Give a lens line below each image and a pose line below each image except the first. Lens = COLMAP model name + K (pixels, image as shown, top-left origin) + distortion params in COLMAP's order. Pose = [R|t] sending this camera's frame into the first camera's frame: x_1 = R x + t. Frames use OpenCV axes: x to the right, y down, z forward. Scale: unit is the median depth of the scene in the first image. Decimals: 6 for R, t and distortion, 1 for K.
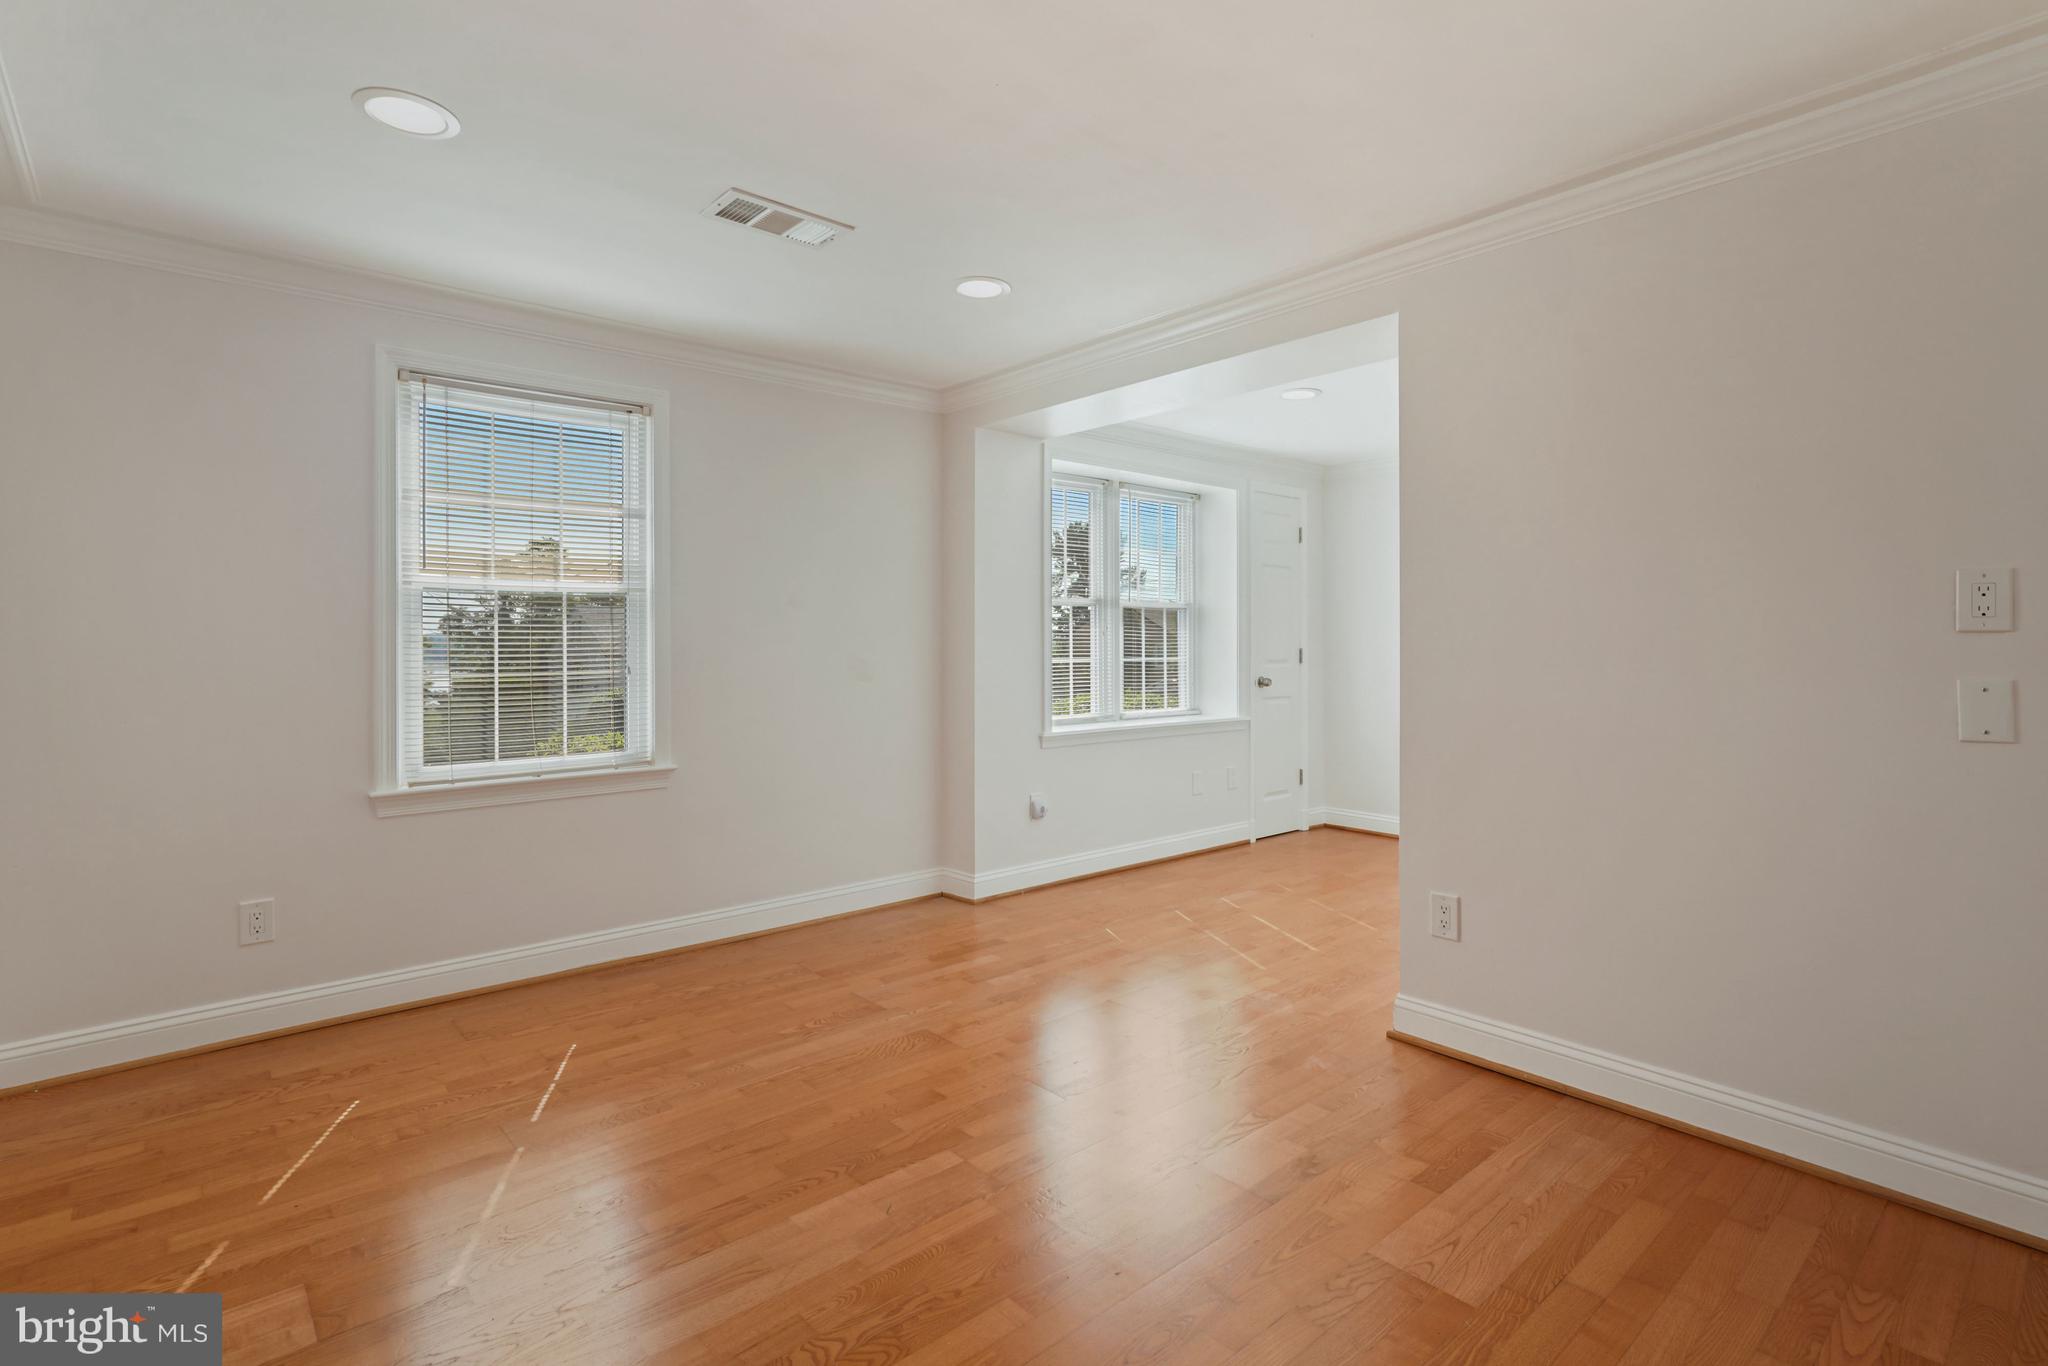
lens RADIAL K [[948.4, 0, 1024.0], [0, 948.4, 683.0], [0, 0, 1]] dist [0.002213, 0.000232]
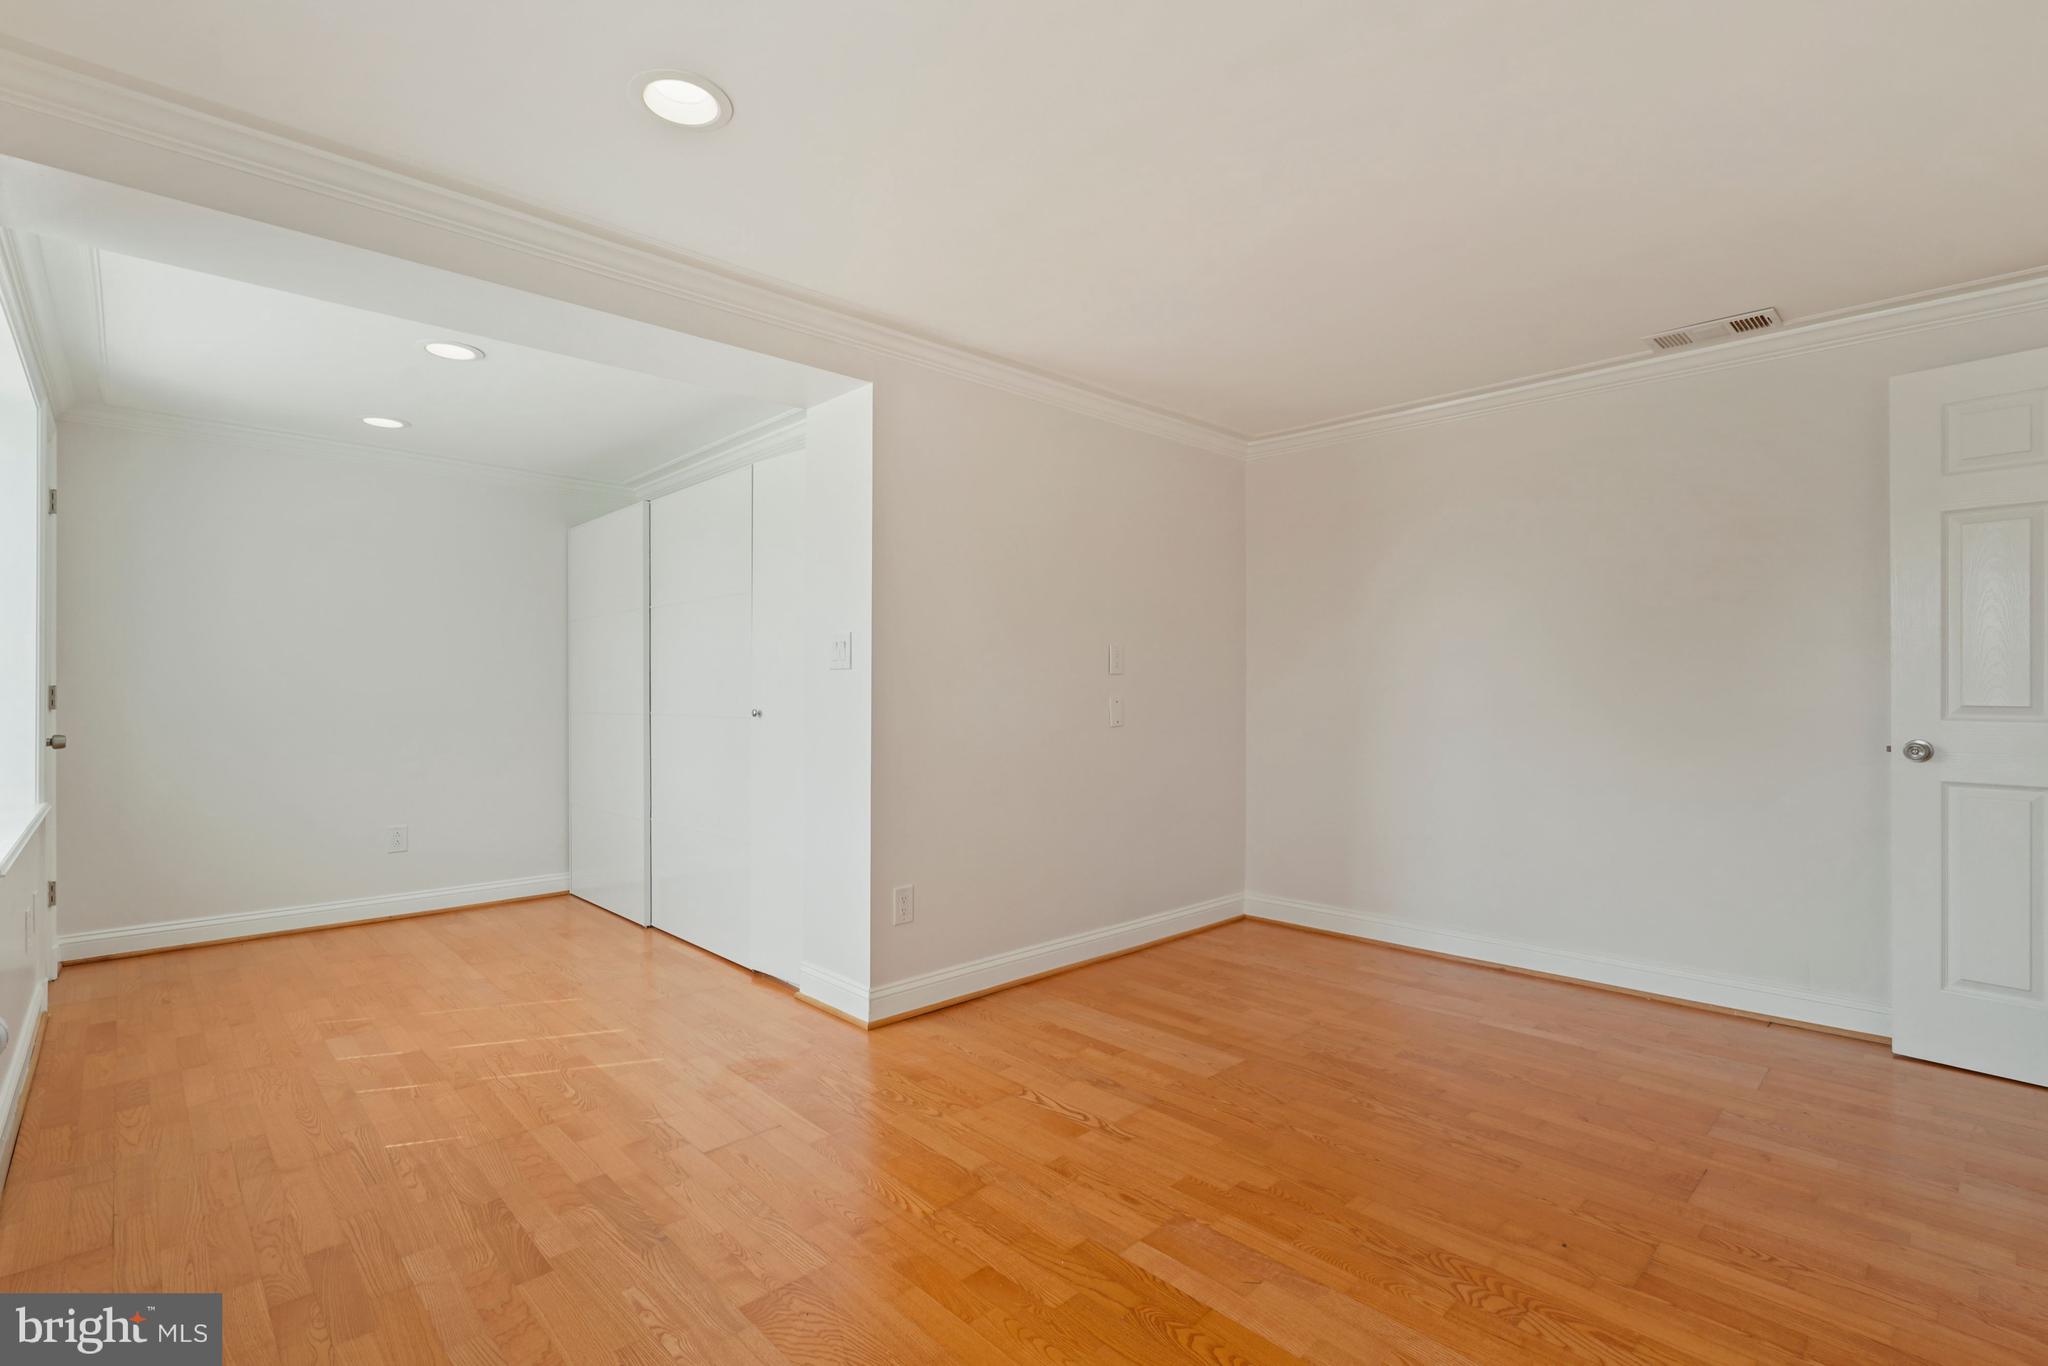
lens RADIAL K [[948.4, 0, 1024.0], [0, 948.4, 683.0], [0, 0, 1]] dist [0.002213, 0.000232]
pose [[-0.033228, 0.003778, 0.999441, -0.916498], [0.037832, 0.999281, -0.002519, -0.024267], [-0.998732, 0.037727, -0.033347, 1.071423]]
